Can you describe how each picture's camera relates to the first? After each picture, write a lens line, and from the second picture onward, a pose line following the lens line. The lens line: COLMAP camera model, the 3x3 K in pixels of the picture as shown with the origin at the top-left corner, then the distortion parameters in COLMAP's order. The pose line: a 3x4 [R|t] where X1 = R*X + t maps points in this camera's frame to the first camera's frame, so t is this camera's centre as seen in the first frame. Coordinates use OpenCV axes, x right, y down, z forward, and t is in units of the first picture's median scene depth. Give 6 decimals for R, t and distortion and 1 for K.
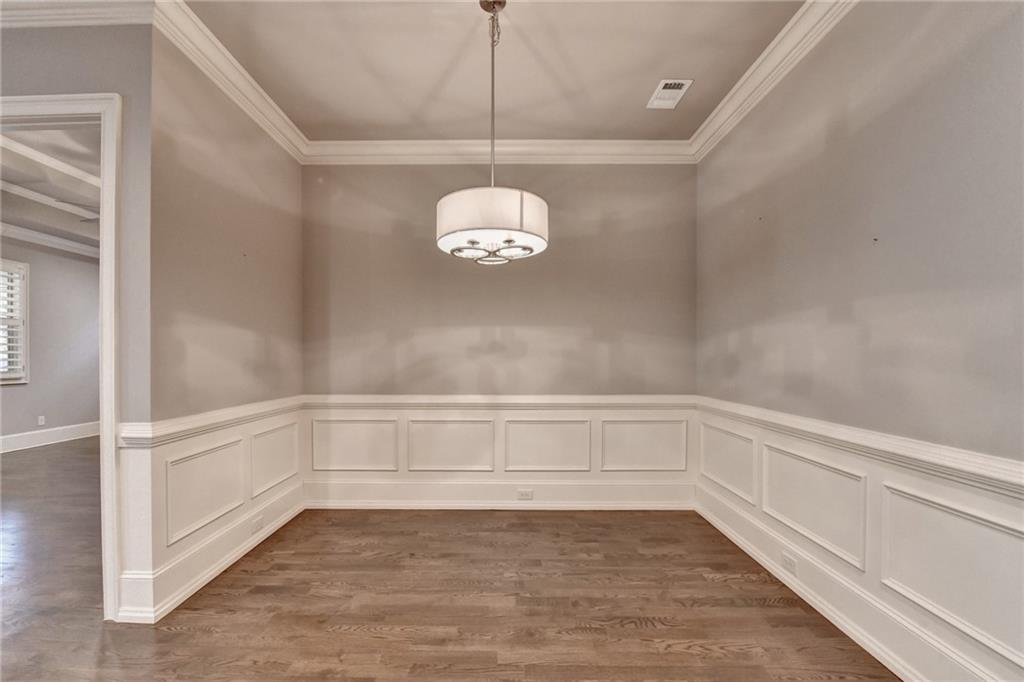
lens RADIAL K [[415.6, 0, 511.9], [0, 415.6, 350.0], [0, 0, 1]] dist [-0.014760, -0.000744]
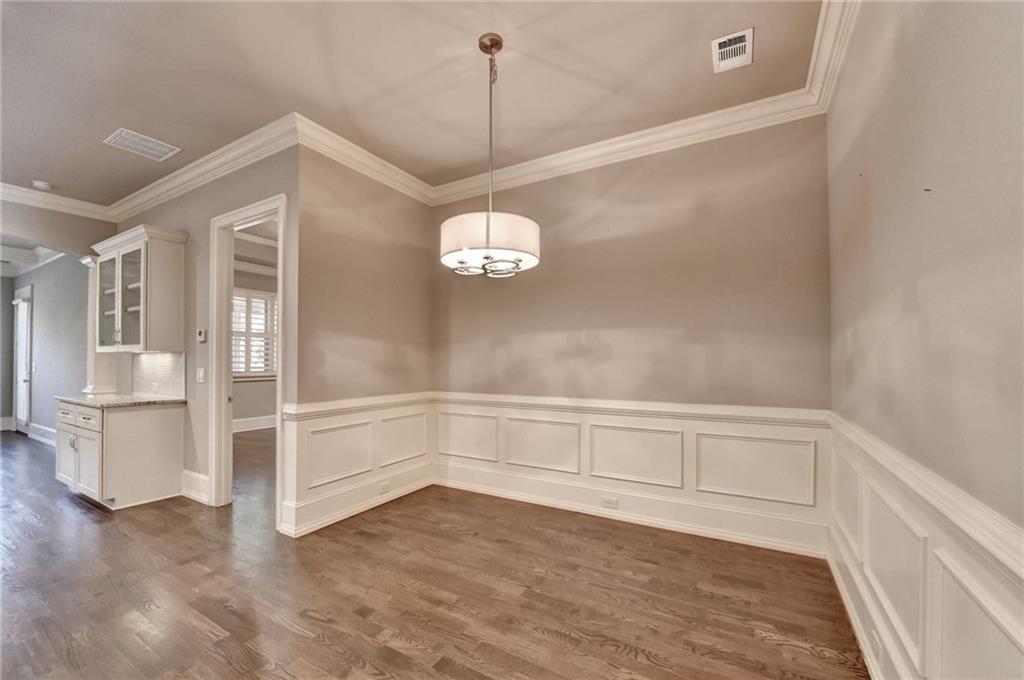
lens RADIAL K [[415.5, 0, 503.5], [0, 415.5, 345.7], [0, 0, 1]] dist [-0.014820, -0.001880]
pose [[0.863826, -0.017777, -0.503477, 0.401701], [0.009499, 0.999774, -0.019002, -0.003140], [0.503701, 0.011632, 0.863799, 0.042268]]
